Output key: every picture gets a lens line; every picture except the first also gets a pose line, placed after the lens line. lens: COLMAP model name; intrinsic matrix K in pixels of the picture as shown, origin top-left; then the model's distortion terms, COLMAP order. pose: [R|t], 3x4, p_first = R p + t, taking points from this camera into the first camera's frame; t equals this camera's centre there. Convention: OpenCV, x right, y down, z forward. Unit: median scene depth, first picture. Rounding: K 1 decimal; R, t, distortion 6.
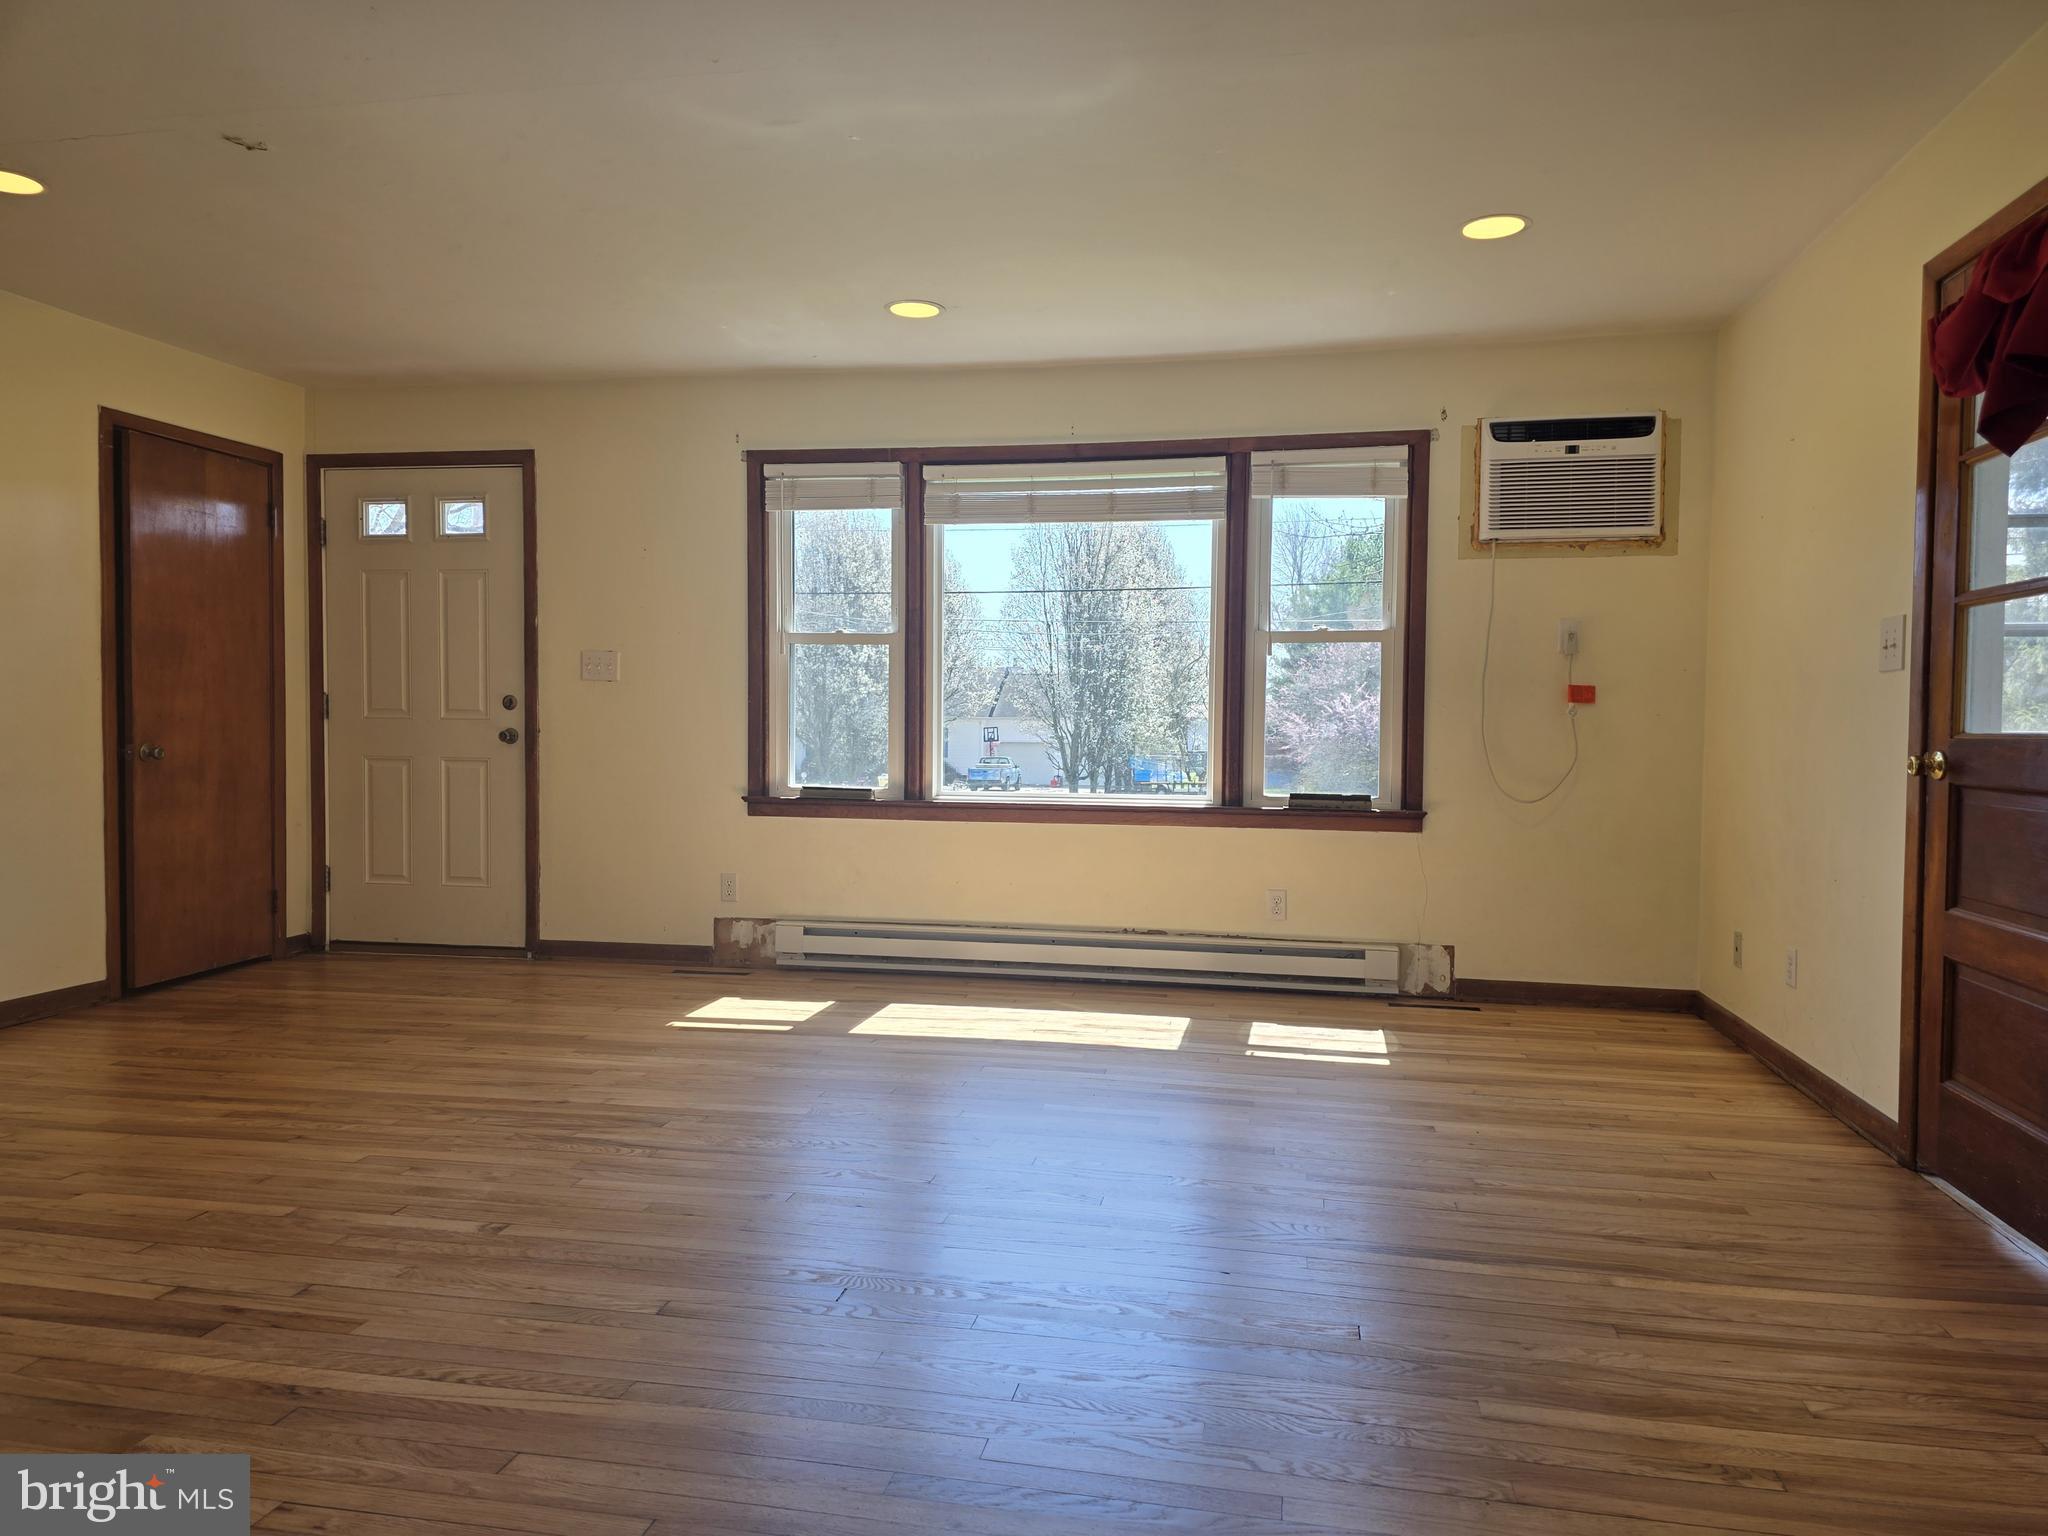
lens RADIAL K [[1377.4, 0, 1020.8], [0, 1377.4, 779.0], [0, 0, 1]] dist [0.011189, -0.002227]
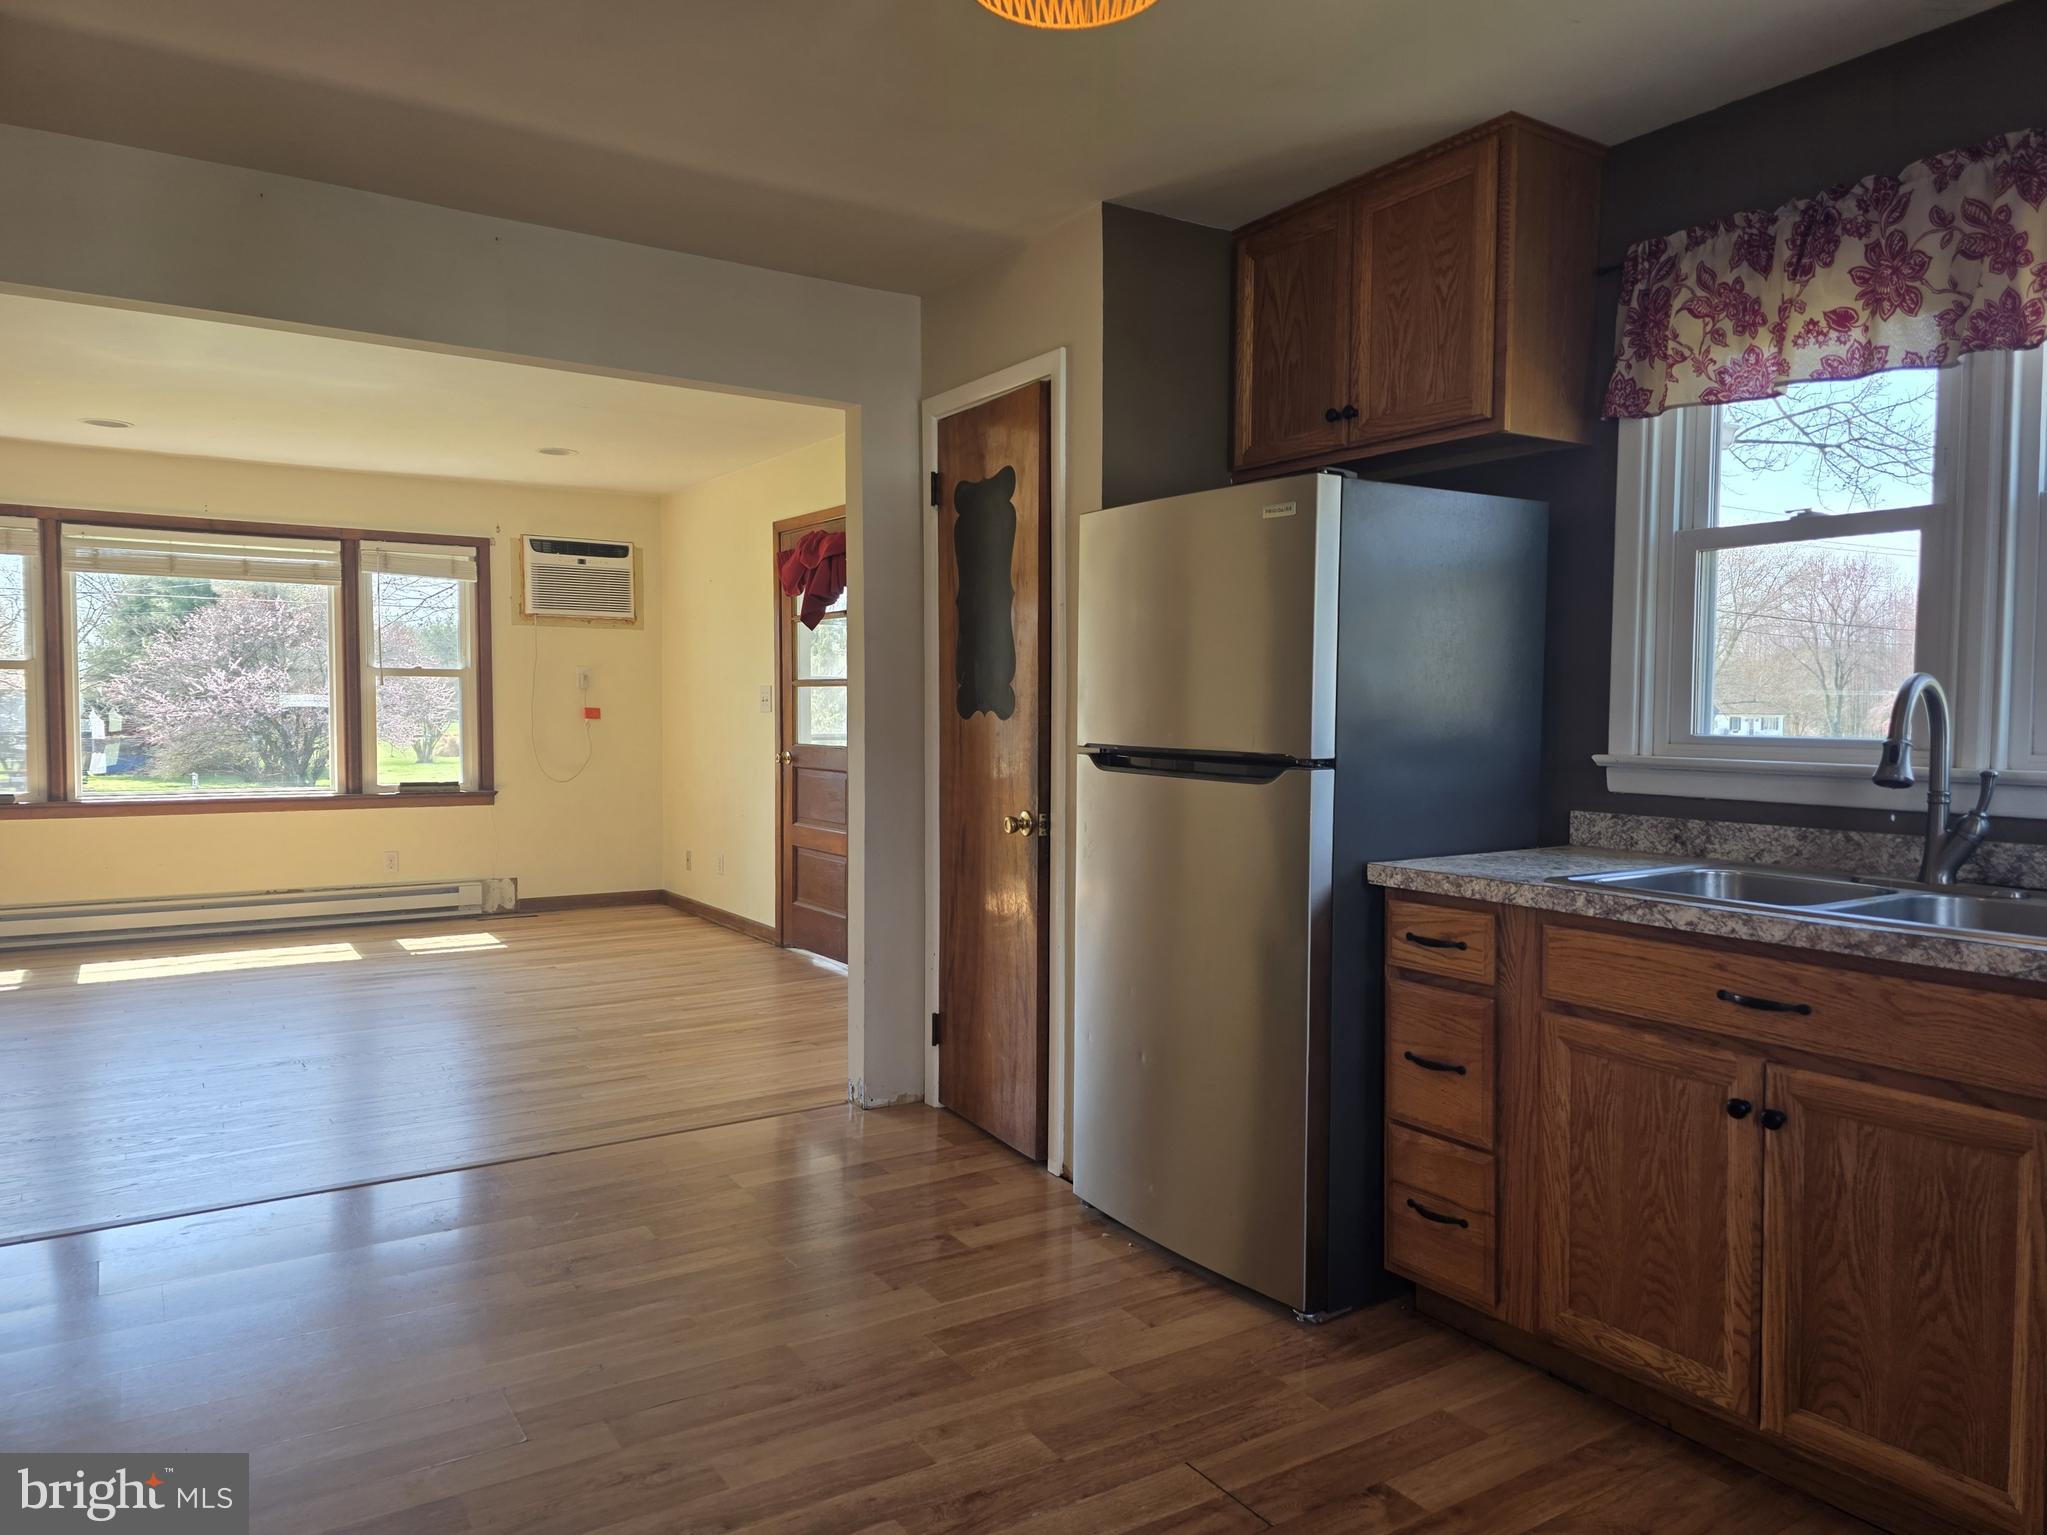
lens RADIAL K [[1376.8, 0, 1019.9], [0, 1376.8, 771.3], [0, 0, 1]] dist [0.011189, -0.002227]
pose [[0.708286, -0.039203, 0.704837, -0.368509], [0.028354, 0.999231, 0.027084, -0.022686], [-0.705356, 0.000802, 0.708852, -0.482675]]
